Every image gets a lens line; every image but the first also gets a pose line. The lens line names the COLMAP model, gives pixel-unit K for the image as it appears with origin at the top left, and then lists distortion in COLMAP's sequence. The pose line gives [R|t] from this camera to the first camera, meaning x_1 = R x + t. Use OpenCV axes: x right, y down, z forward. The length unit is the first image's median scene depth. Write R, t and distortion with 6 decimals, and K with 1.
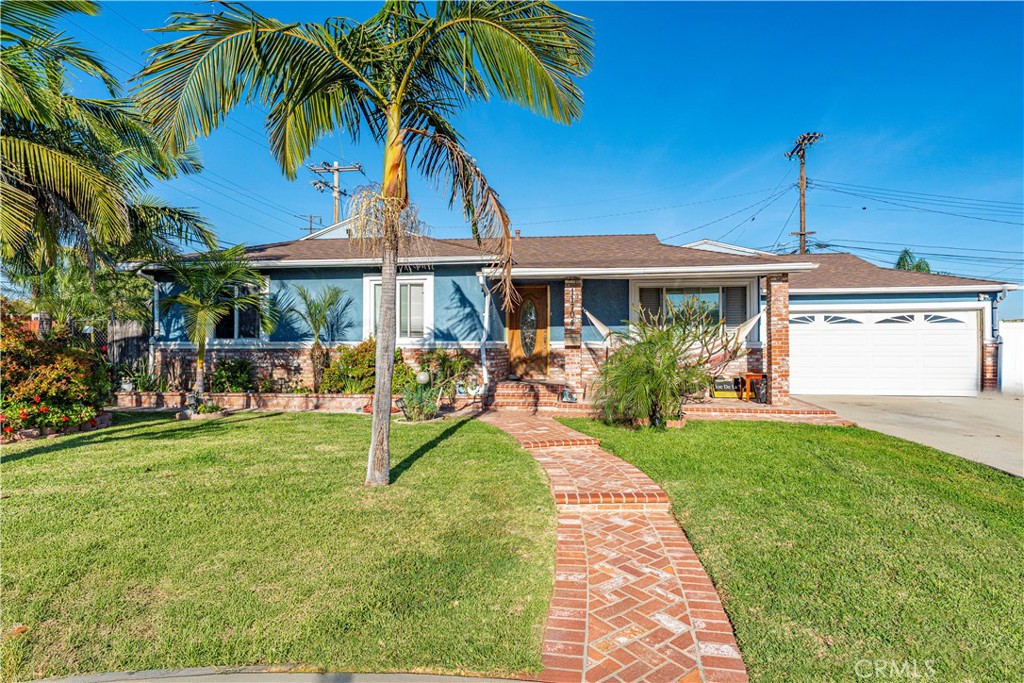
lens RADIAL K [[507.6, 0, 514.2], [0, 507.6, 343.6], [0, 0, 1]] dist [0.003076, -0.000215]
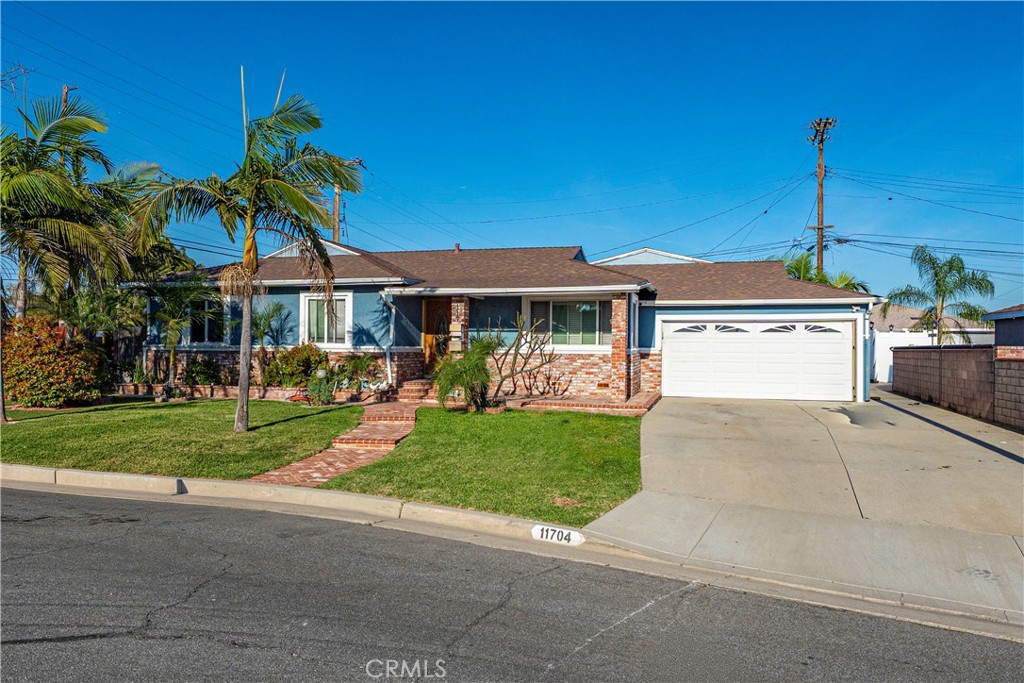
lens RADIAL K [[623.7, 0, 509.6], [0, 623.7, 341.9], [0, 0, 1]] dist [-0.004308, 0.000464]
pose [[0.992269, 0.008671, -0.123800, 0.388590], [-0.008744, 0.999962, -0.000048, -0.016523], [0.123795, 0.001130, 0.992307, -0.435242]]
